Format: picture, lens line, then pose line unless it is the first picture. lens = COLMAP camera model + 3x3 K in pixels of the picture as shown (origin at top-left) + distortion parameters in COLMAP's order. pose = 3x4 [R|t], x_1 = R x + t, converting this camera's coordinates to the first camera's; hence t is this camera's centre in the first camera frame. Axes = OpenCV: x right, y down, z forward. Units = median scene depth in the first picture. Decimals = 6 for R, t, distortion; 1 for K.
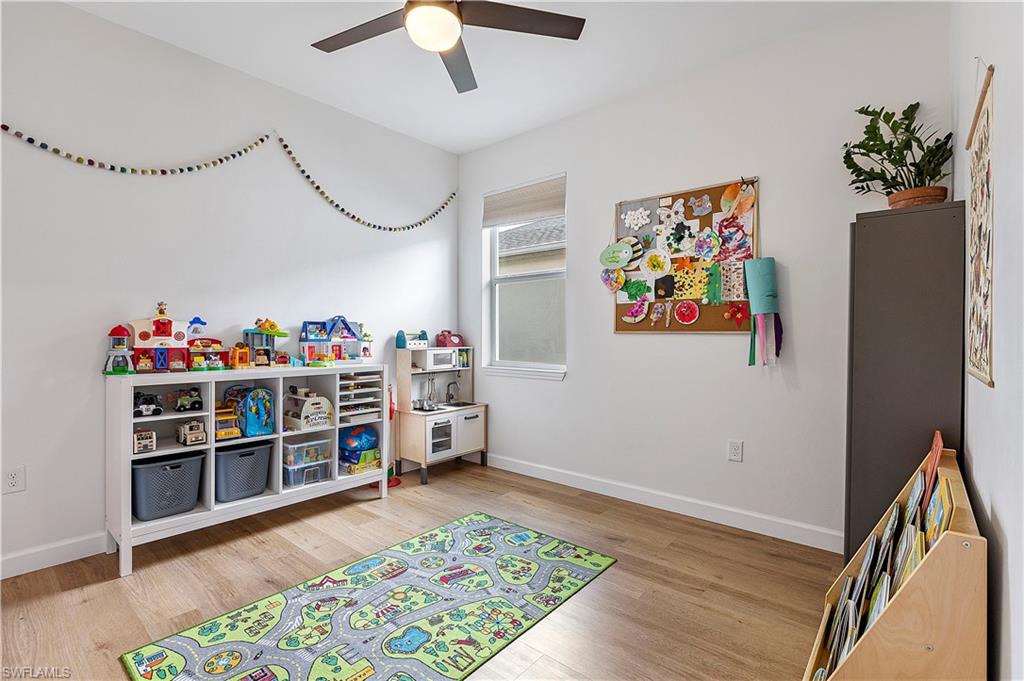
lens RADIAL K [[470.3, 0, 512.0], [0, 470.3, 335.5], [0, 0, 1]] dist [-0.013494, -0.000287]
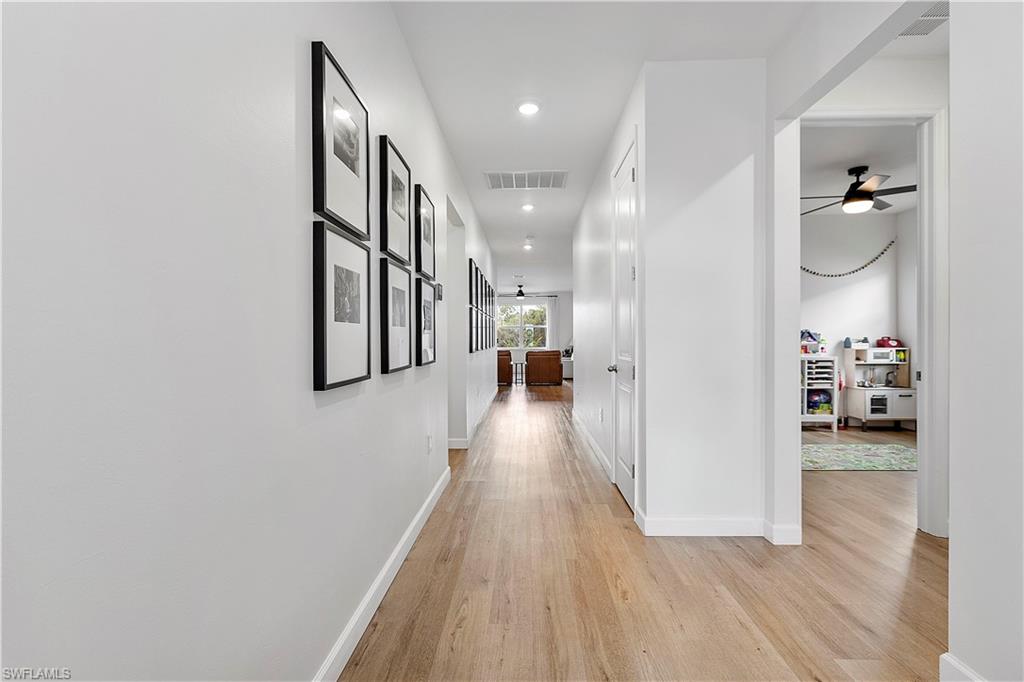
lens RADIAL K [[464.1, 0, 508.4], [0, 464.1, 339.4], [0, 0, 1]] dist [-0.000200, -0.000379]
pose [[0.627132, -0.003241, -0.778907, 0.283593], [0.003475, 0.999993, -0.001363, -0.005012], [0.778906, -0.001852, 0.627138, -0.938783]]
